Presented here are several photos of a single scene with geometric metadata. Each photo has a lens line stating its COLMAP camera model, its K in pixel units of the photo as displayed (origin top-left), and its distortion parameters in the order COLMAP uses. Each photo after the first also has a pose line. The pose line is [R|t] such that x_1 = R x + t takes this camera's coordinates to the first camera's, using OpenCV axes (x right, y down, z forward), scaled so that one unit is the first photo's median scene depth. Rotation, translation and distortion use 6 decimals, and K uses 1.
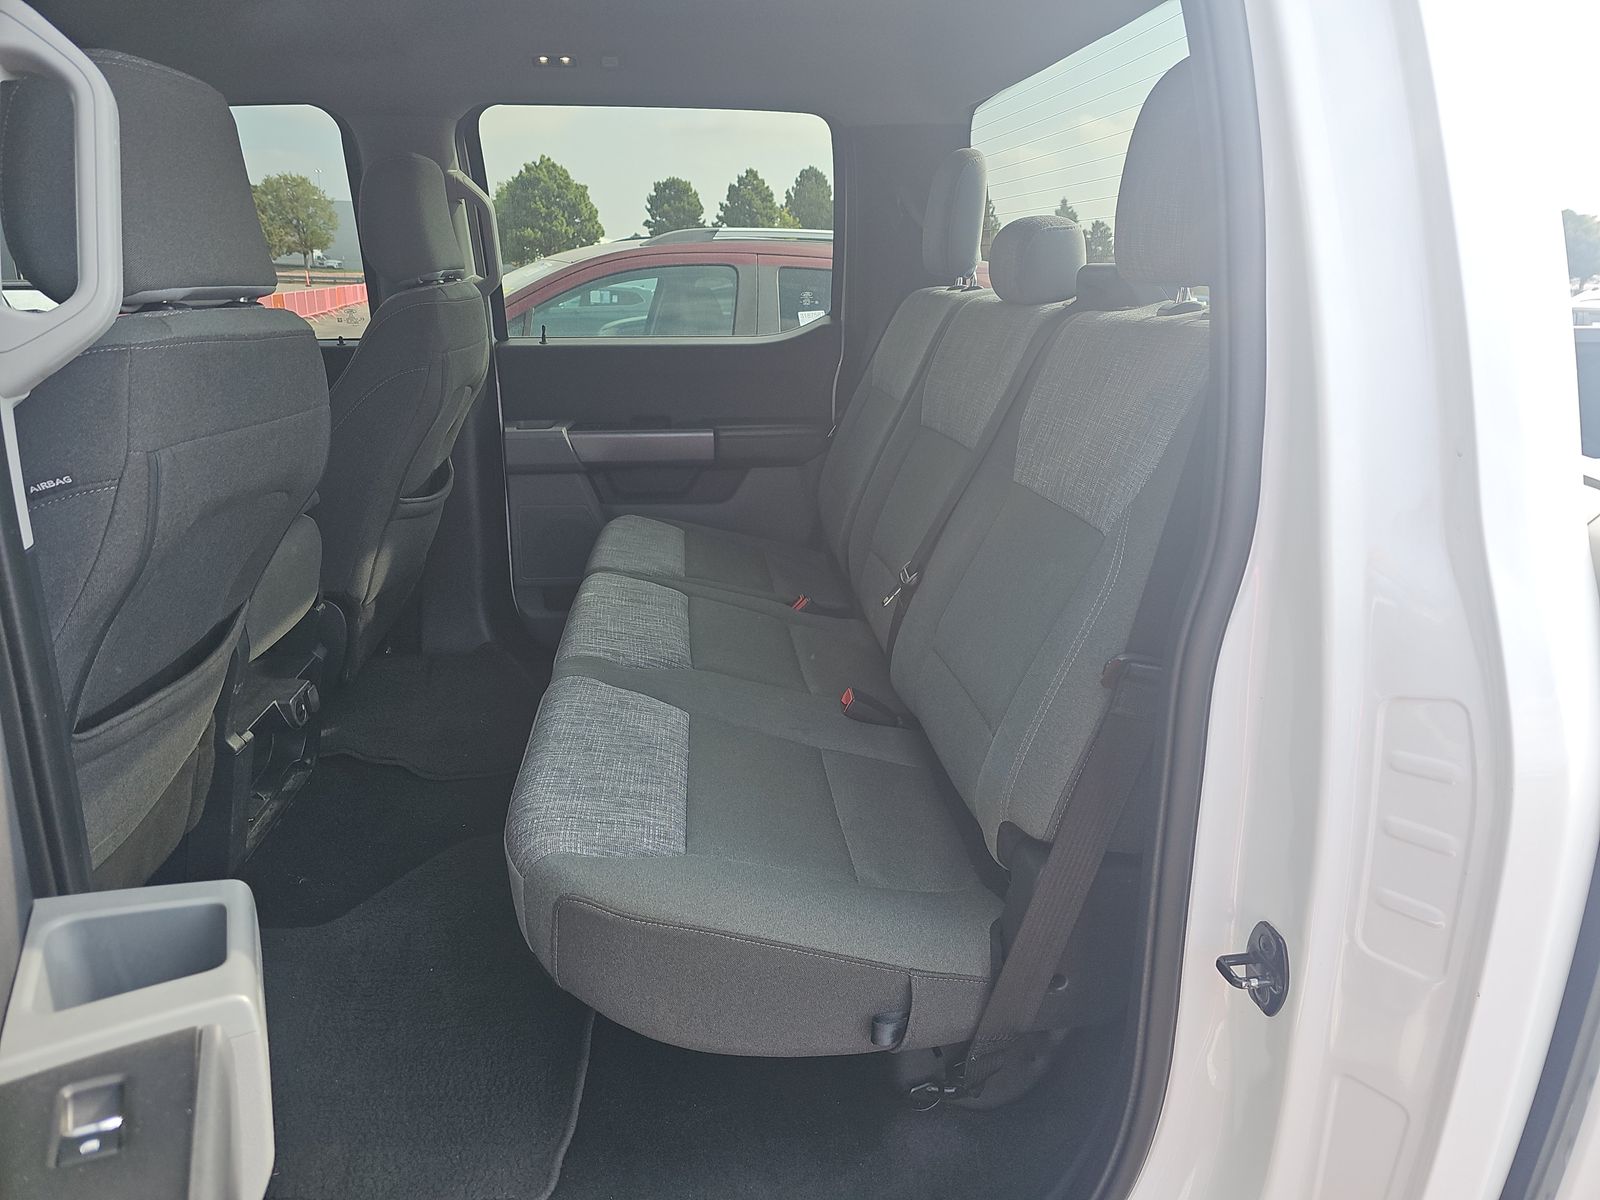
lens RADIAL K [[1069.6, 0, 800.0], [0, 1069.6, 600.0], [0, 0, 1]] dist [0.045969, -0.065481]
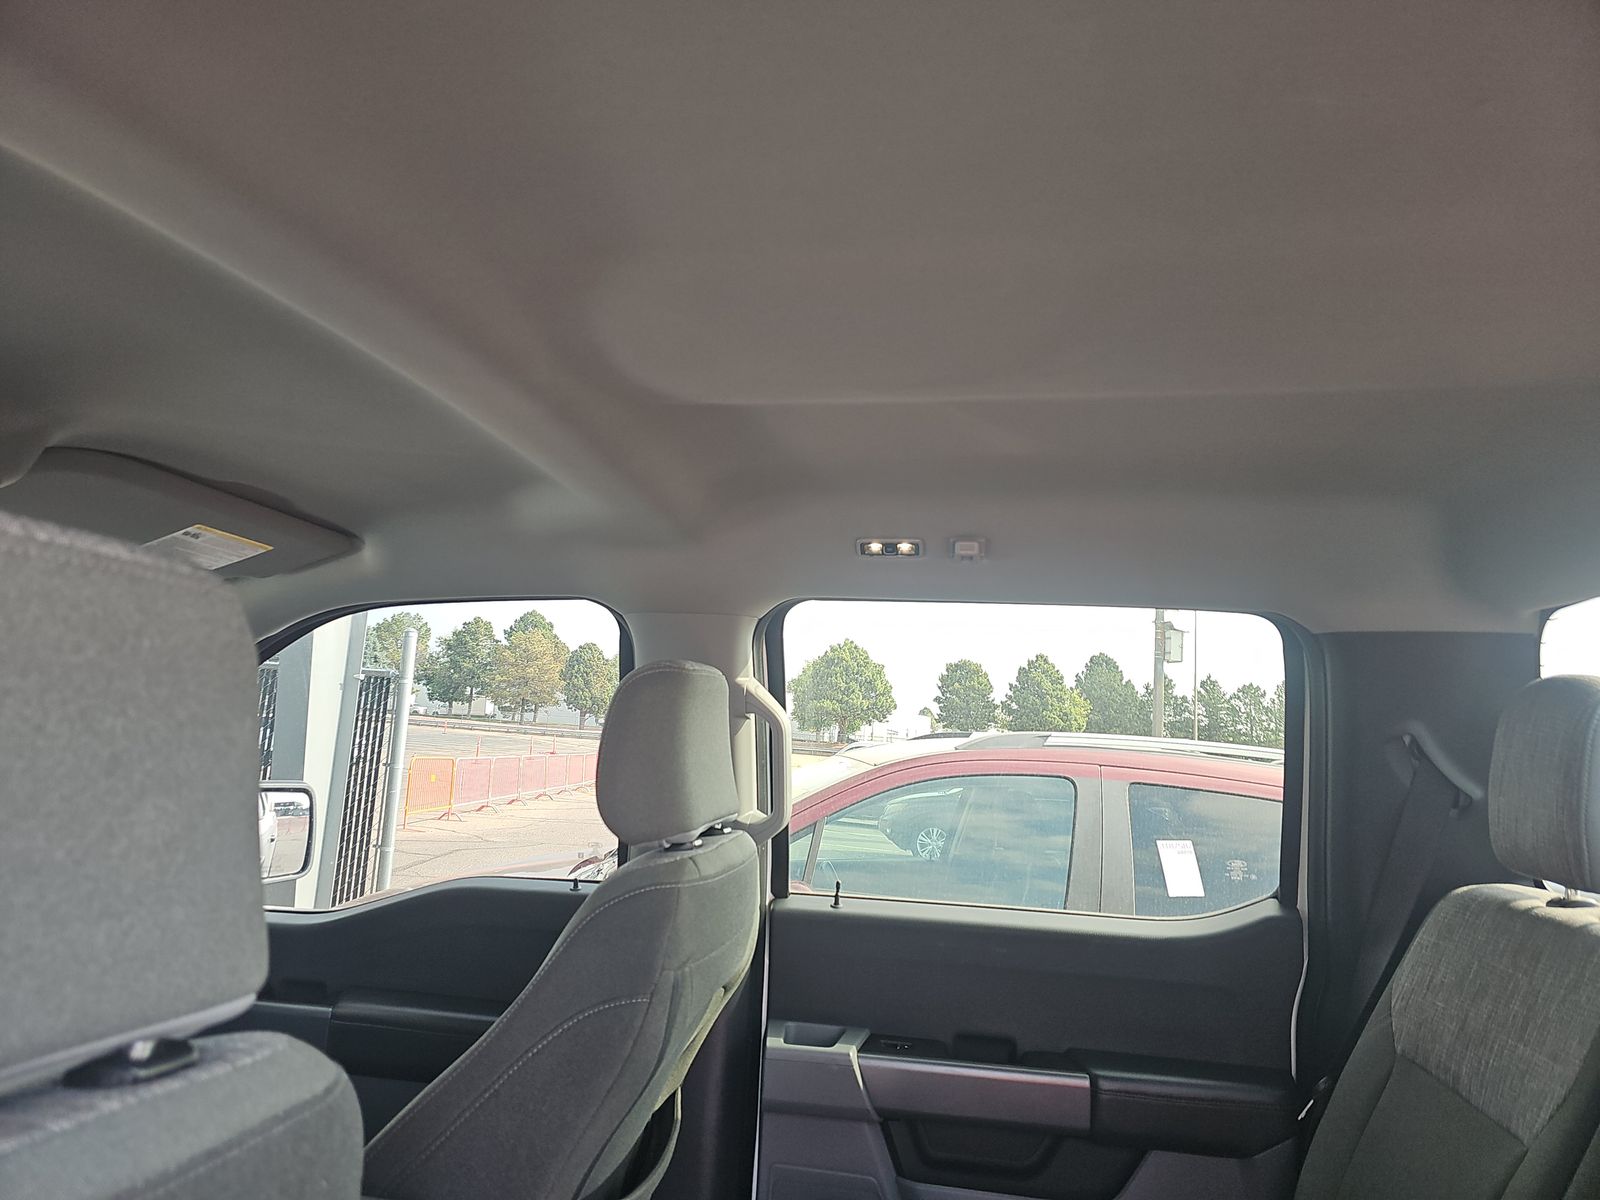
lens RADIAL K [[1069.6, 0, 800.0], [0, 1069.6, 600.0], [0, 0, 1]] dist [0.045969, -0.065481]
pose [[0.965957, 0.006234, -0.258626, -0.081046], [-0.113236, 0.909043, -0.401022, -0.137583], [0.232603, 0.416656, 0.878802, 0.294182]]
